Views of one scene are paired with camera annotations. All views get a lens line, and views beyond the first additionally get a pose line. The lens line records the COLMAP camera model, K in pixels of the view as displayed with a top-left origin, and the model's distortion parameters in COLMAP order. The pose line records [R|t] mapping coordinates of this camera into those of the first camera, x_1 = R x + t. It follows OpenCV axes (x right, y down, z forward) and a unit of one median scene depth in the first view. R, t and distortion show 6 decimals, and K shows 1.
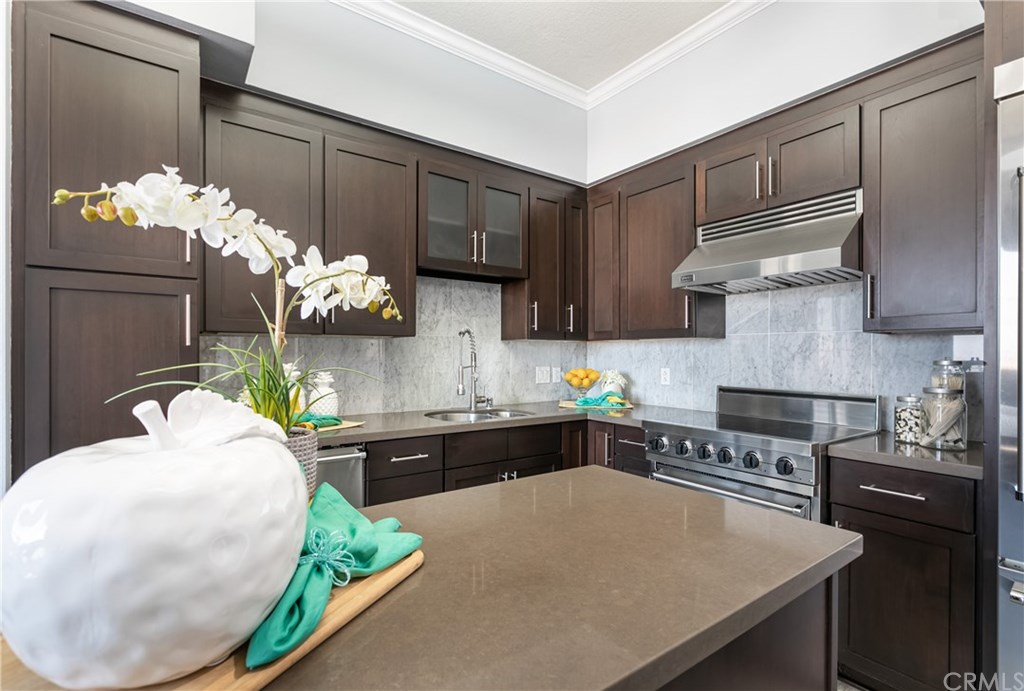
lens RADIAL K [[459.6, 0, 509.8], [0, 459.6, 352.5], [0, 0, 1]] dist [-0.004550, -0.001140]
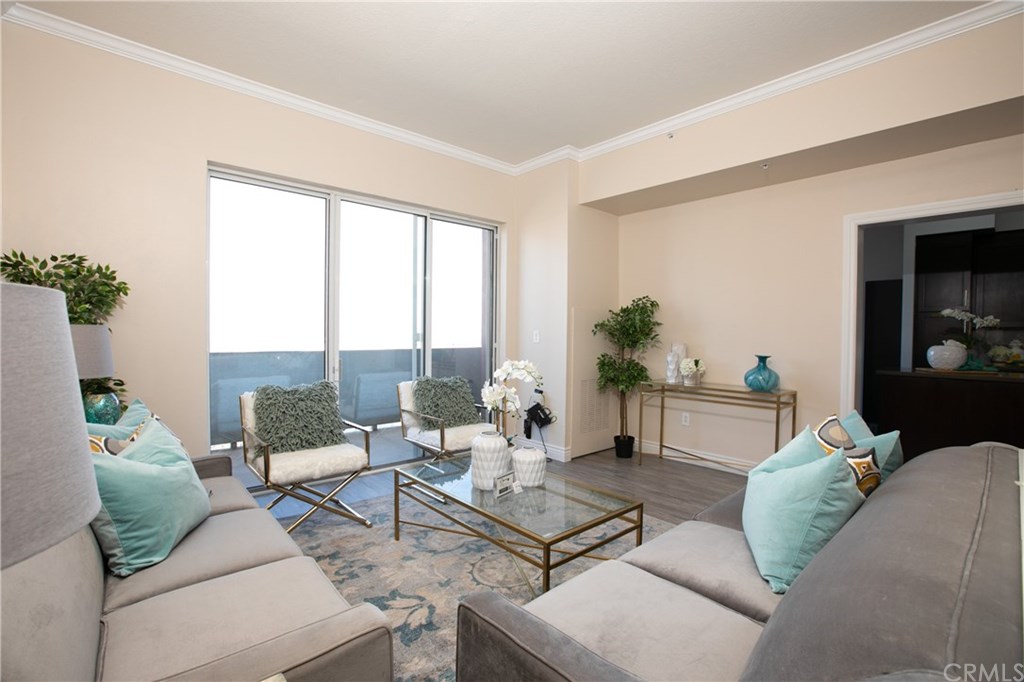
lens RADIAL K [[459.6, 0, 519.1], [0, 459.6, 336.5], [0, 0, 1]] dist [-0.004550, -0.001140]
pose [[0.104458, 0.006866, -0.994506, 2.280853], [-0.002743, 0.999974, 0.006615, -0.001258], [0.994525, 0.002037, 0.104475, -2.583350]]
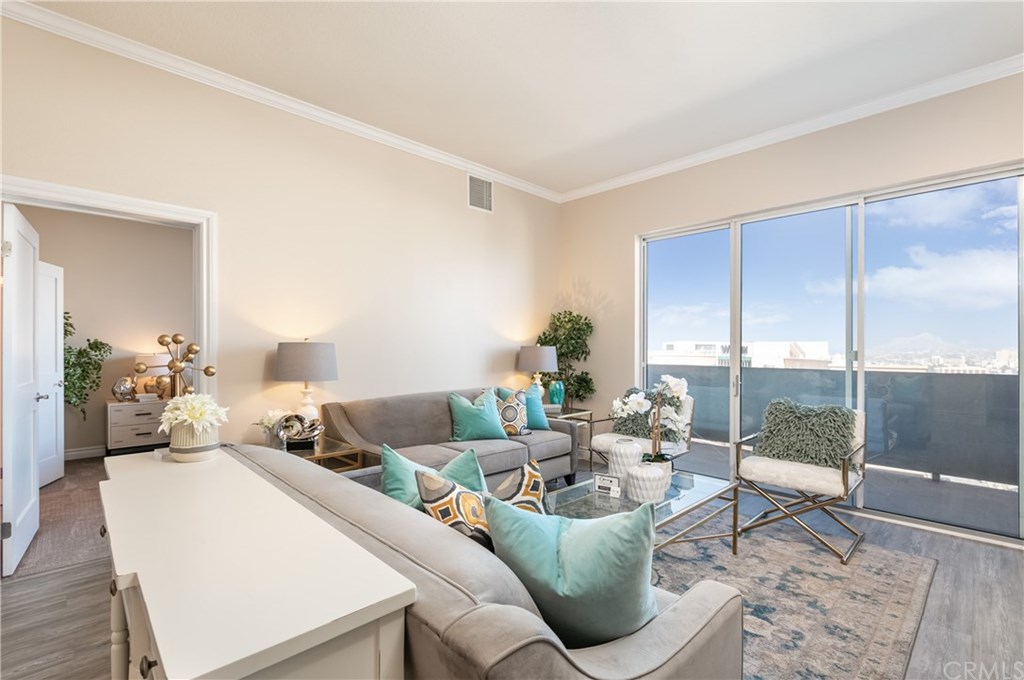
lens RADIAL K [[459.6, 0, 505.1], [0, 459.6, 346.0], [0, 0, 1]] dist [-0.004550, -0.001140]
pose [[-0.992162, -0.004089, -0.124895, 1.386623], [-0.003258, 0.999971, -0.006853, 0.000782], [0.124919, -0.006392, -0.992146, -0.923853]]
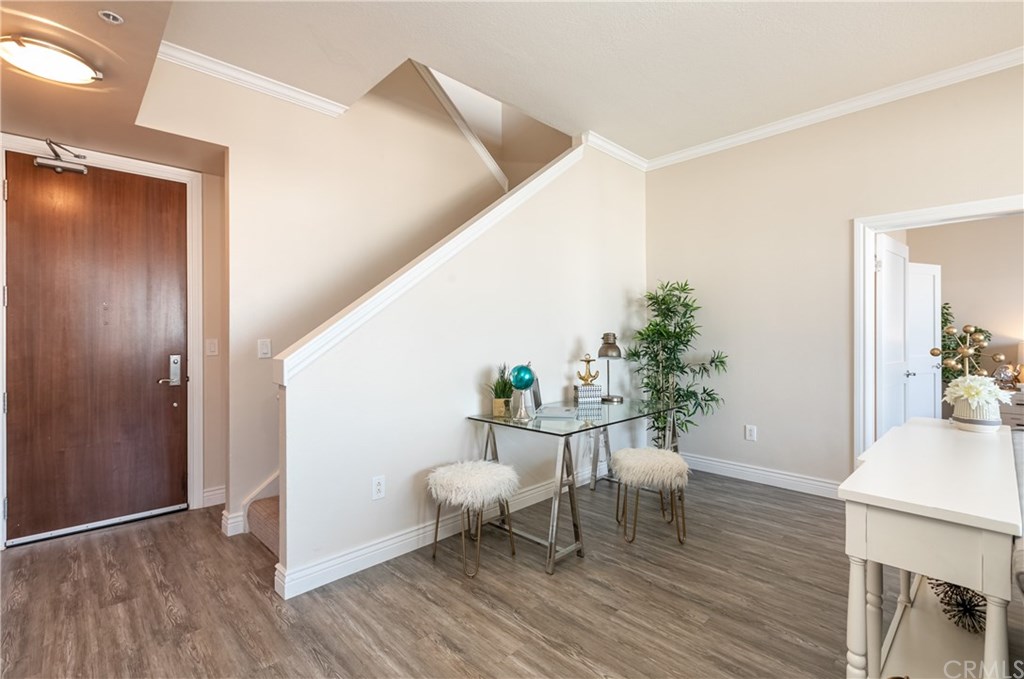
lens RADIAL K [[459.6, 0, 516.1], [0, 459.6, 339.0], [0, 0, 1]] dist [-0.004550, -0.001140]
pose [[-0.133297, -0.015716, 0.990952, 0.925459], [-0.002244, 0.999876, 0.015556, -0.012402], [-0.991074, -0.000150, -0.133315, -0.651319]]
